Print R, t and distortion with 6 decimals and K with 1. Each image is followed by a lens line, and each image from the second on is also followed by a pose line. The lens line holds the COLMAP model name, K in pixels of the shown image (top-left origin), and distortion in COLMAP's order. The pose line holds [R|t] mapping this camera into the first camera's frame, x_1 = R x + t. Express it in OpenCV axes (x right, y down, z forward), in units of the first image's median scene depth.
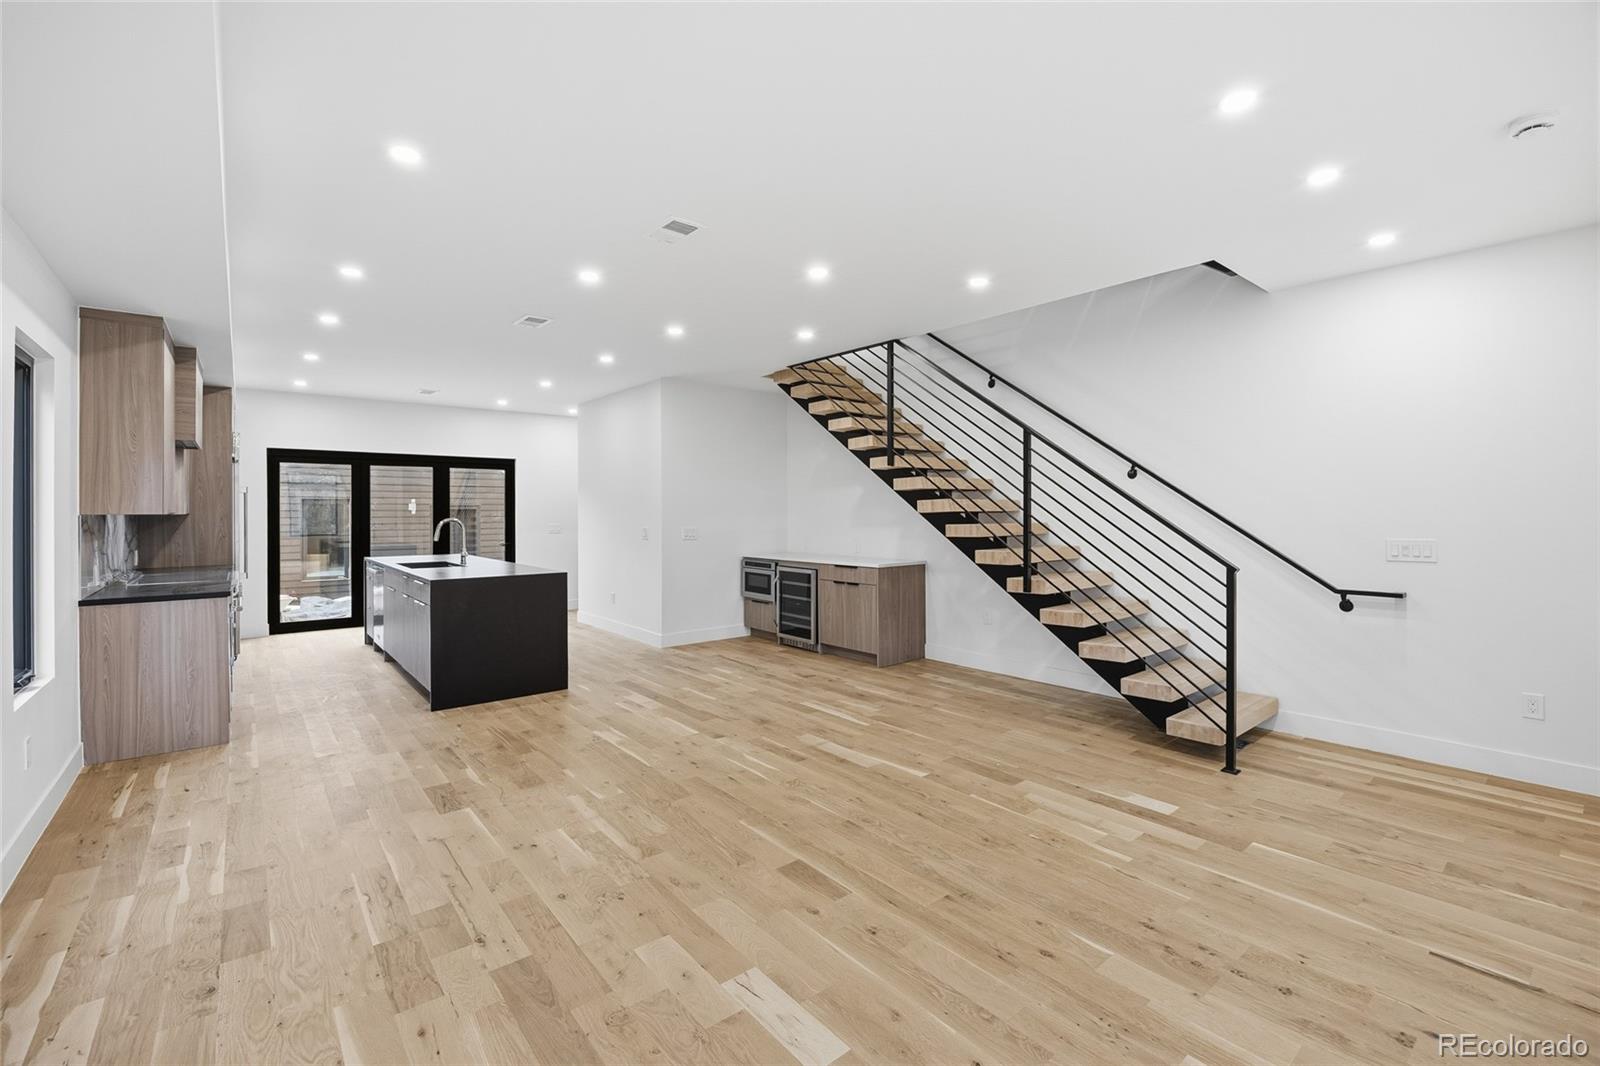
lens RADIAL K [[697.8, 0, 798.7], [0, 697.8, 508.4], [0, 0, 1]] dist [-0.002055, 0.000251]
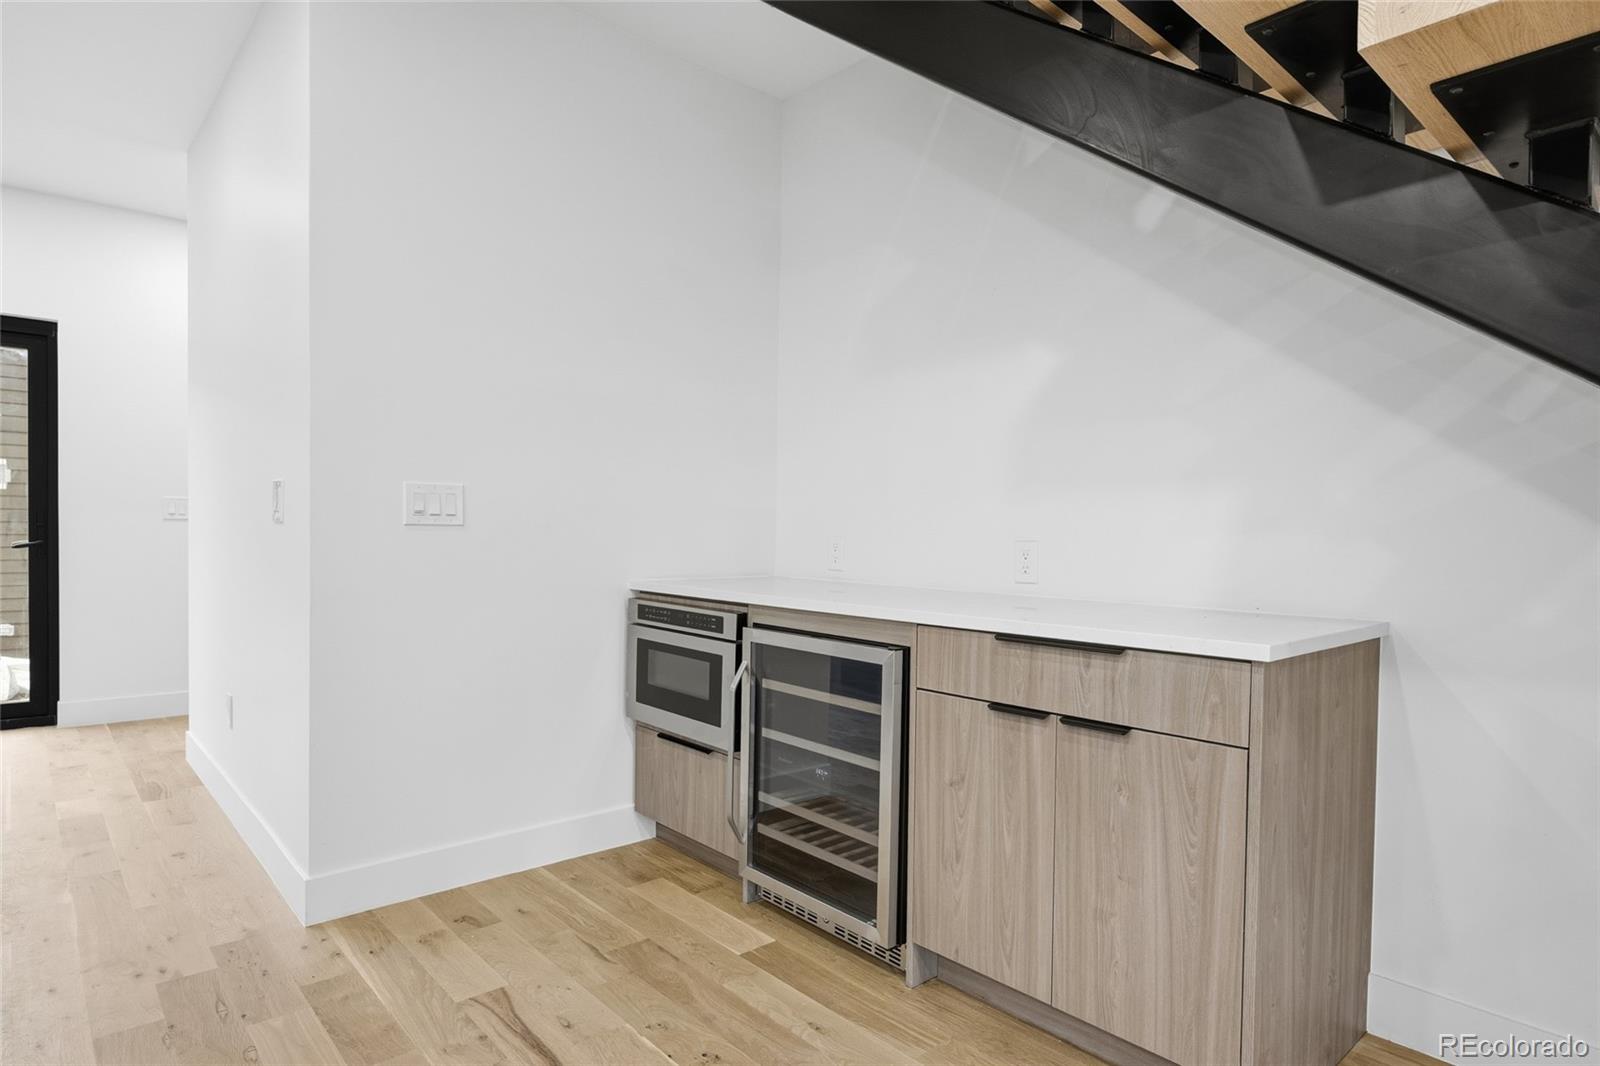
lens RADIAL K [[1008.4, 0, 800.0], [0, 1008.4, 533.0], [0, 0, 1]] dist [-0.031522, -0.000296]
pose [[0.999523, 0.015509, 0.026714, -0.021096], [-0.015922, 0.999756, 0.015298, 0.041265], [-0.026471, -0.015716, 0.999526, 0.628330]]
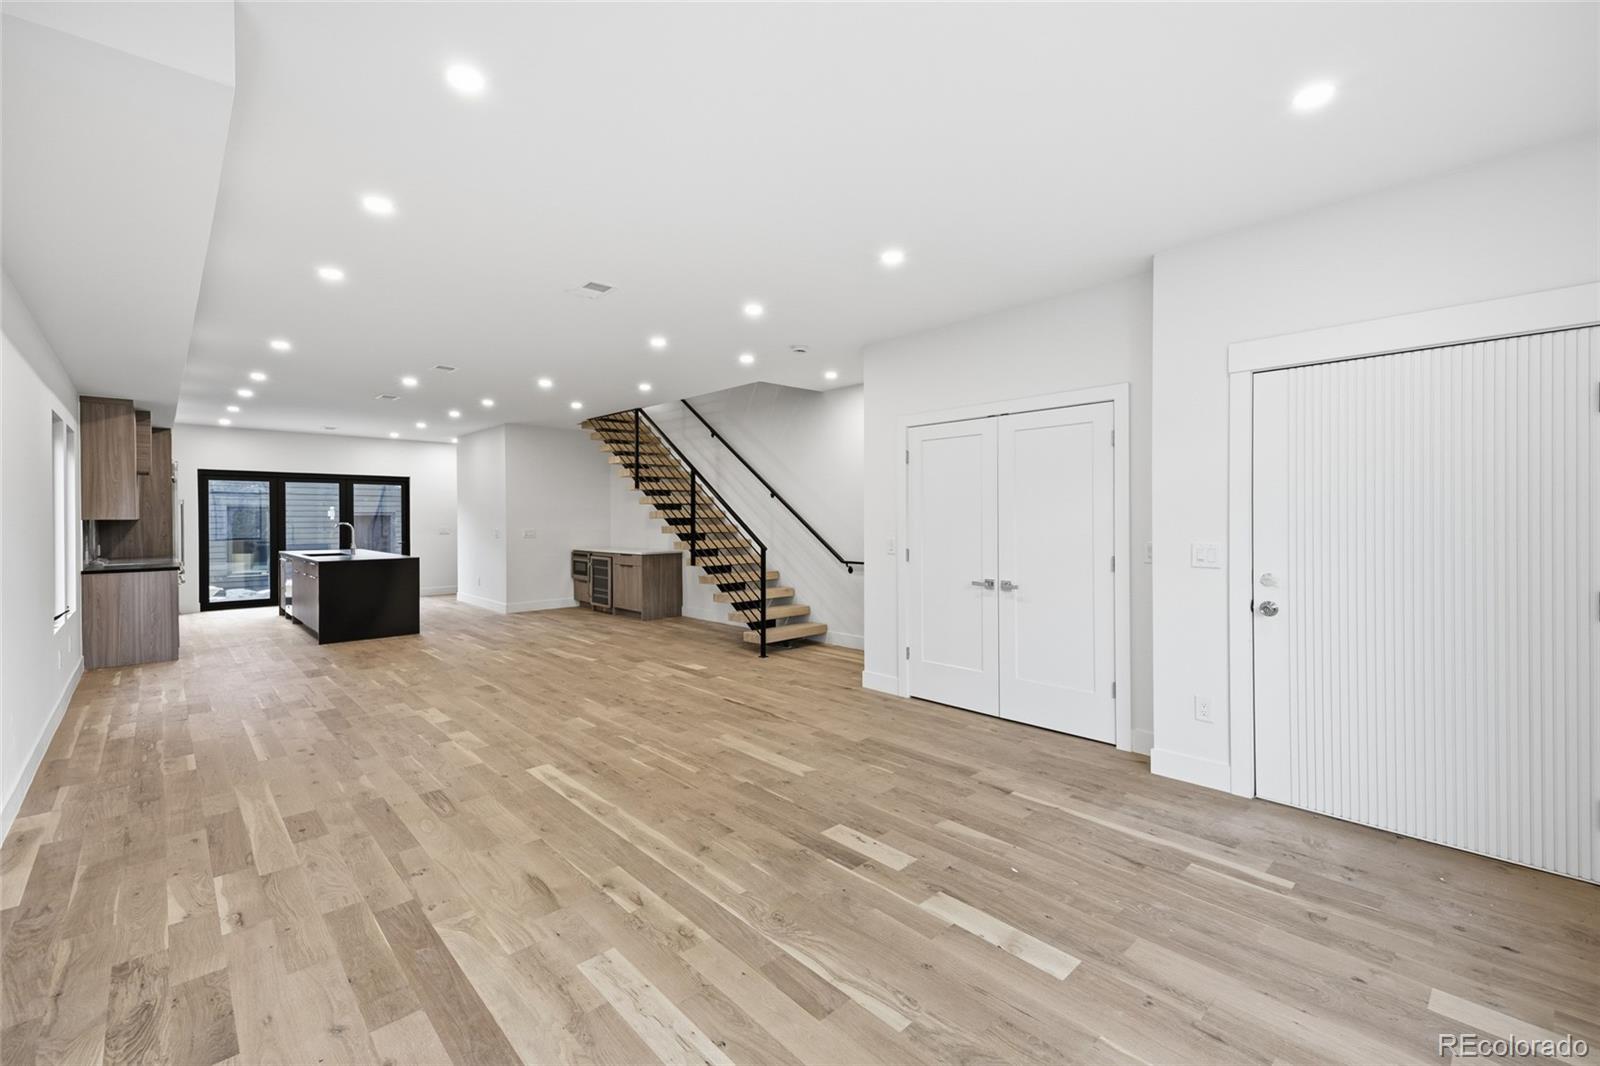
lens RADIAL K [[676.9, 0, 805.0], [0, 676.9, 518.9], [0, 0, 1]] dist [0.032221, -0.000284]
pose [[0.997031, 0.000385, 0.077003, 0.315306], [-0.000884, 0.999979, 0.006444, -0.002495], [-0.076998, -0.006493, 0.997010, -0.445280]]
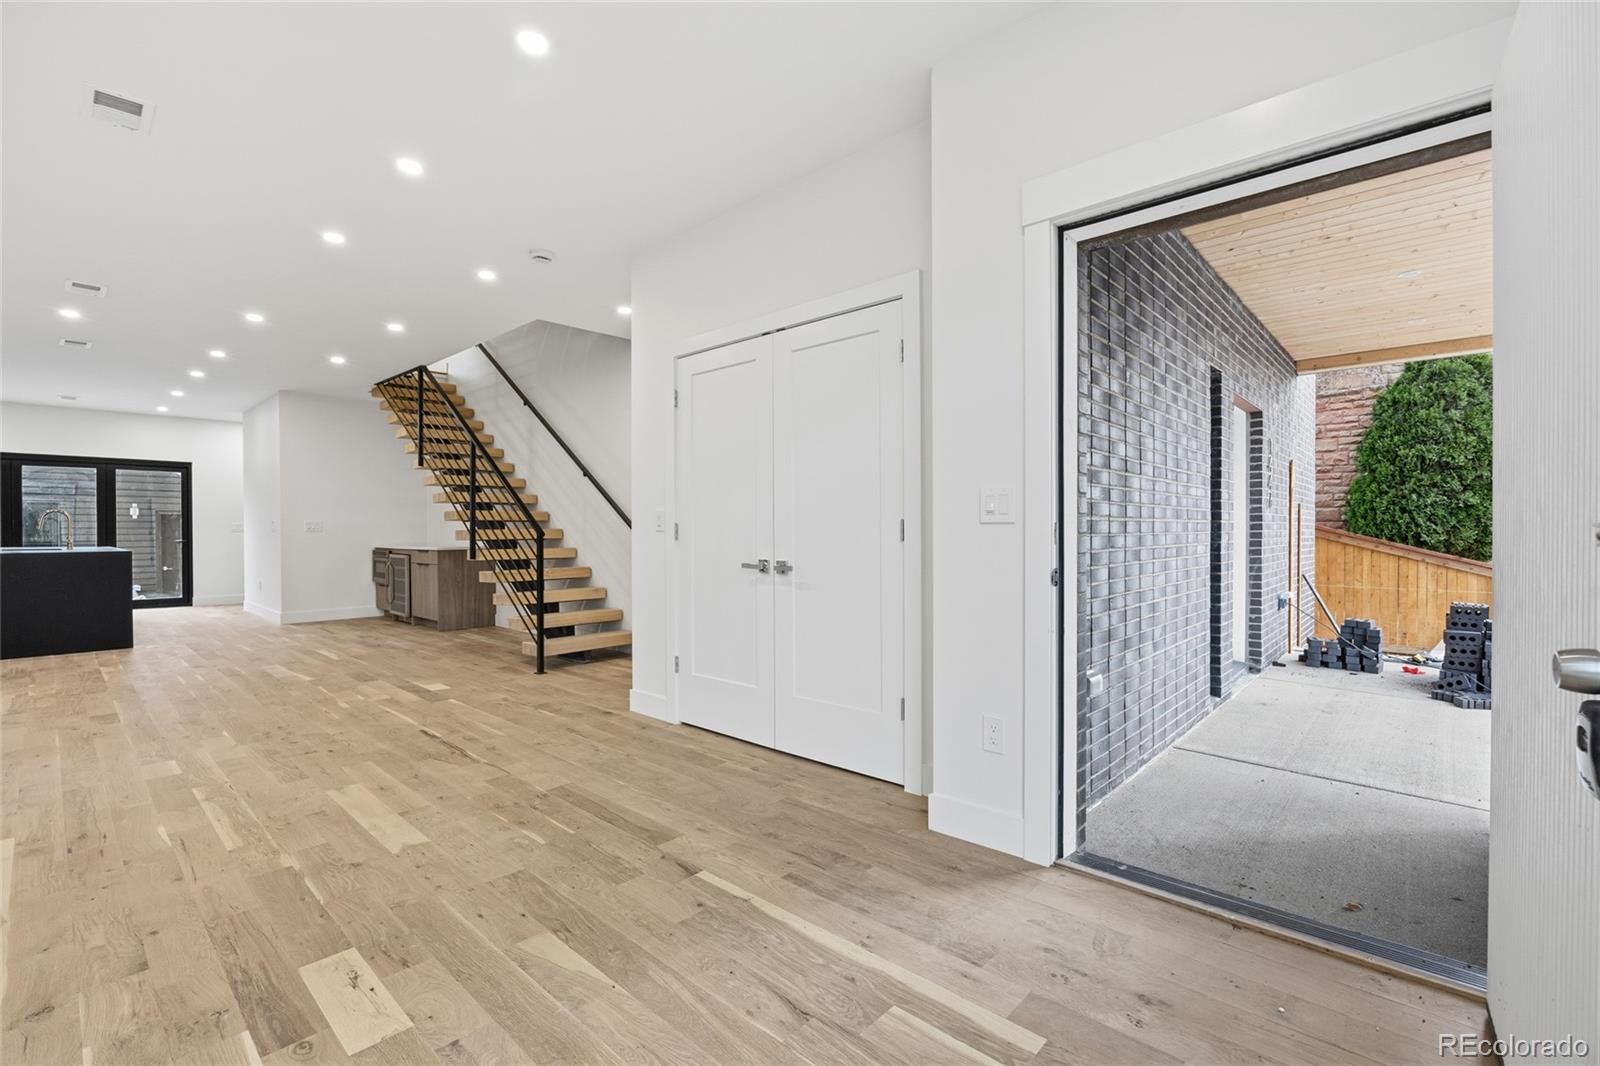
lens RADIAL K [[710.2, 0, 802.5], [0, 710.2, 533.6], [0, 0, 1]] dist [-0.009634, -0.000242]
pose [[0.988705, 0.000485, 0.149873, 0.500556], [-0.001888, 0.999956, 0.009220, 0.038221], [-0.149862, -0.009399, 0.988662, -0.296248]]
